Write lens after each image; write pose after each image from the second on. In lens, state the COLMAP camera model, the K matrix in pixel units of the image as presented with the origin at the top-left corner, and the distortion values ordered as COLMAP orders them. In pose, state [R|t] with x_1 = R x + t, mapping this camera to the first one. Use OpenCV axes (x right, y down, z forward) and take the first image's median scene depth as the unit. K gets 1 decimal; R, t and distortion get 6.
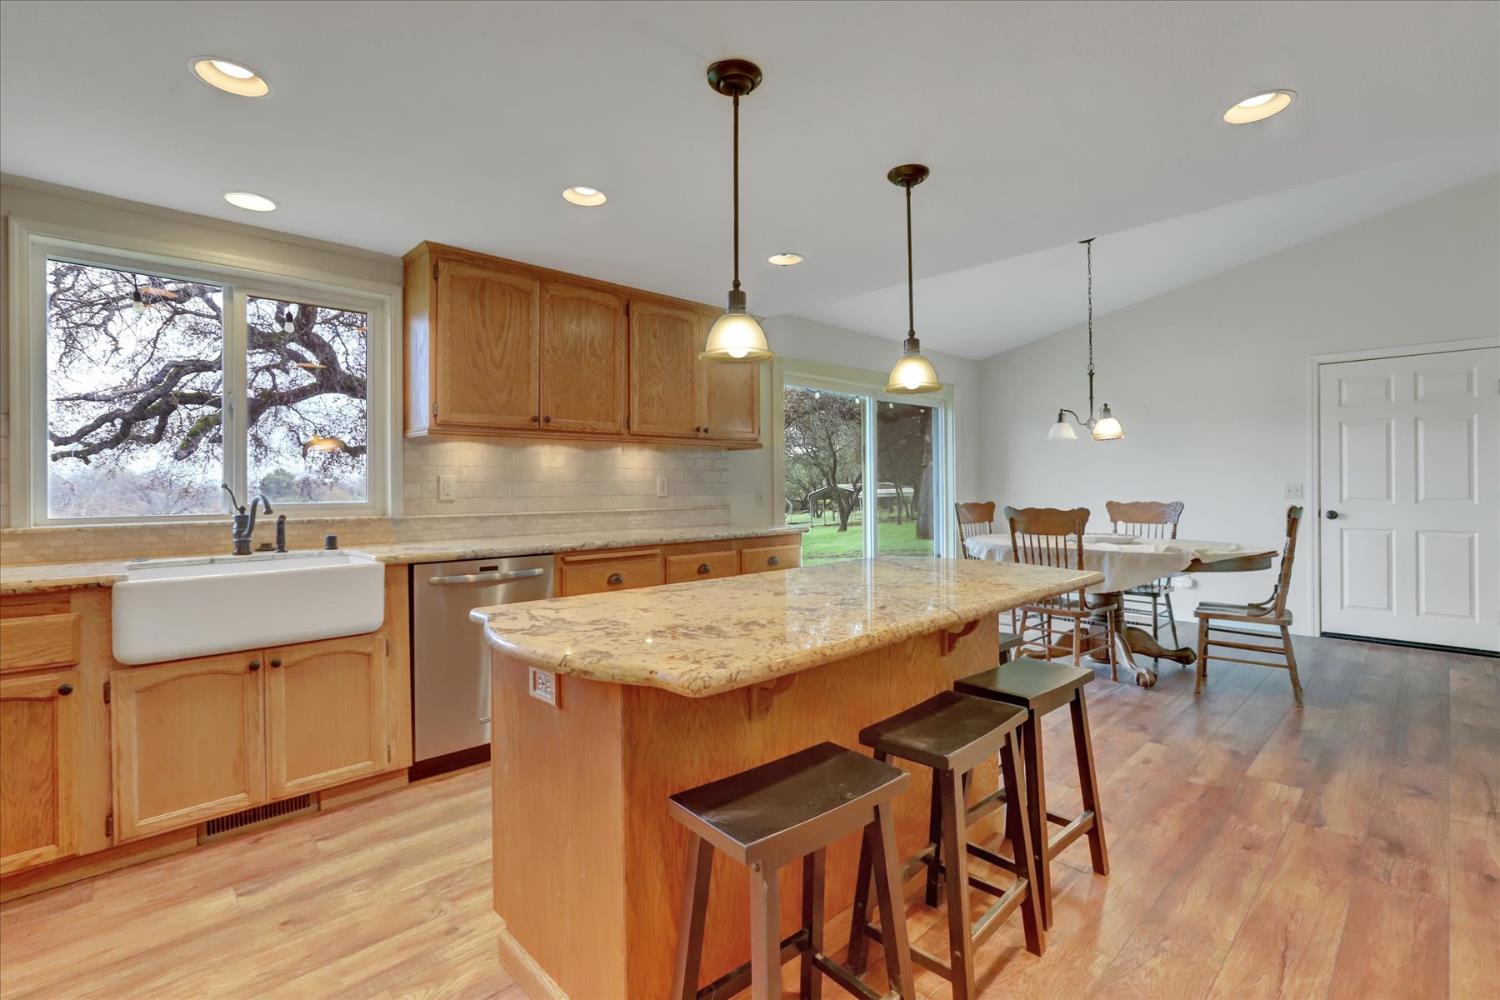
lens RADIAL K [[682.4, 0, 749.3], [0, 682.4, 485.9], [0, 0, 1]] dist [0.002132, 0.000595]
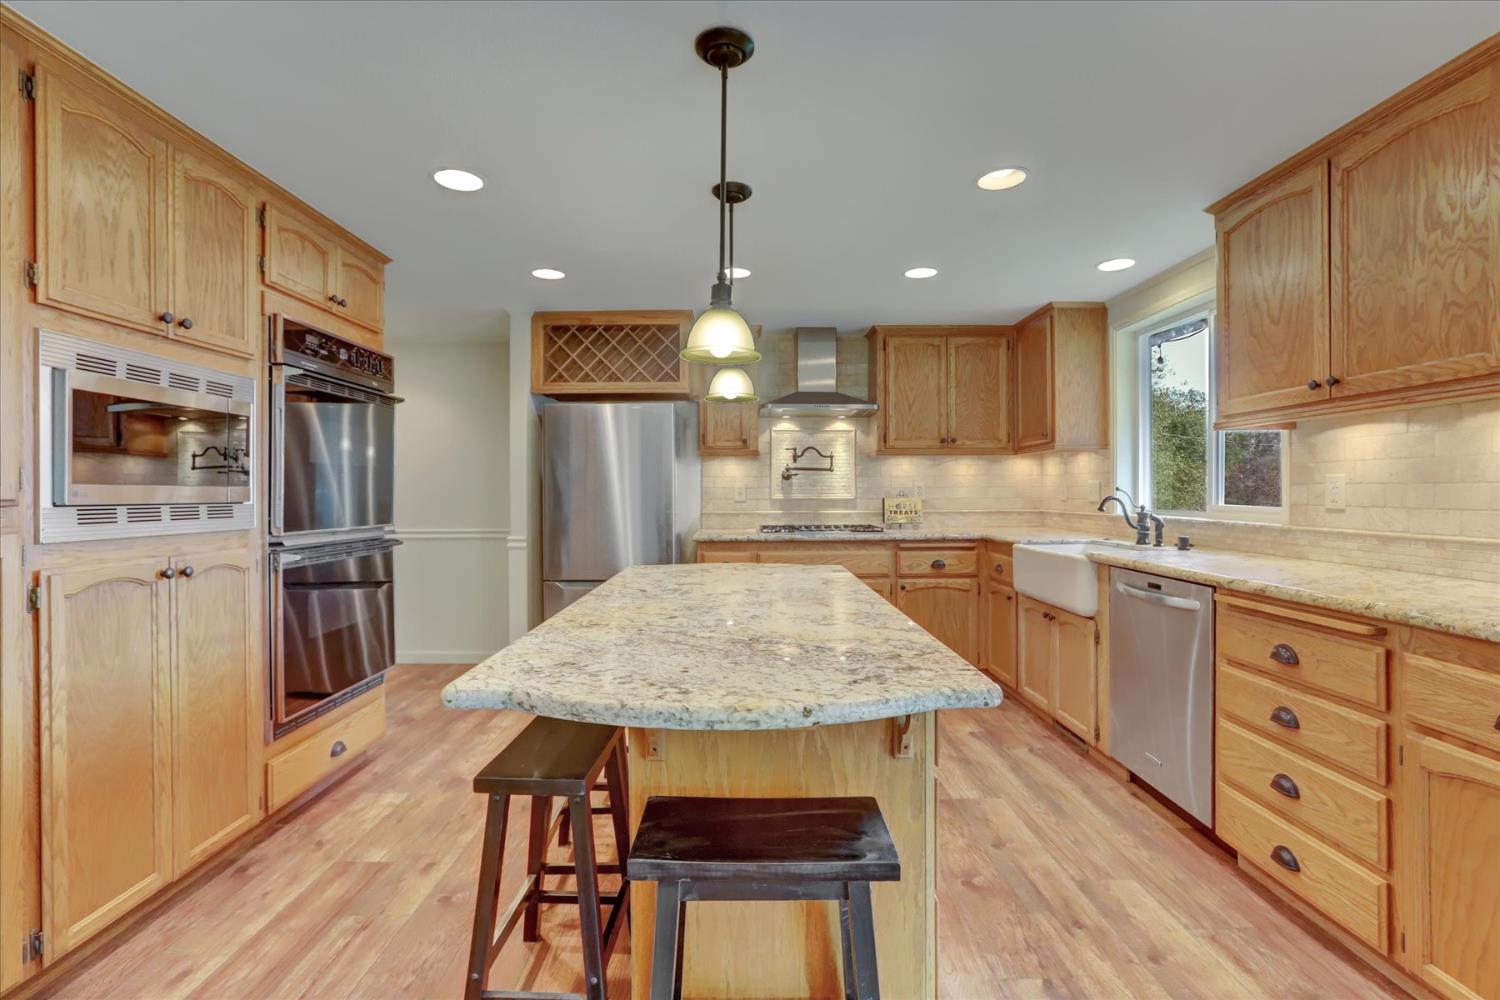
lens RADIAL K [[682.4, 0, 747.8], [0, 682.4, 495.1], [0, 0, 1]] dist [0.002132, 0.000595]
pose [[-0.680639, 0.013833, -0.732489, 0.523514], [0.008449, 0.999903, 0.011032, -0.006821], [0.732570, 0.001320, -0.680690, 1.060240]]
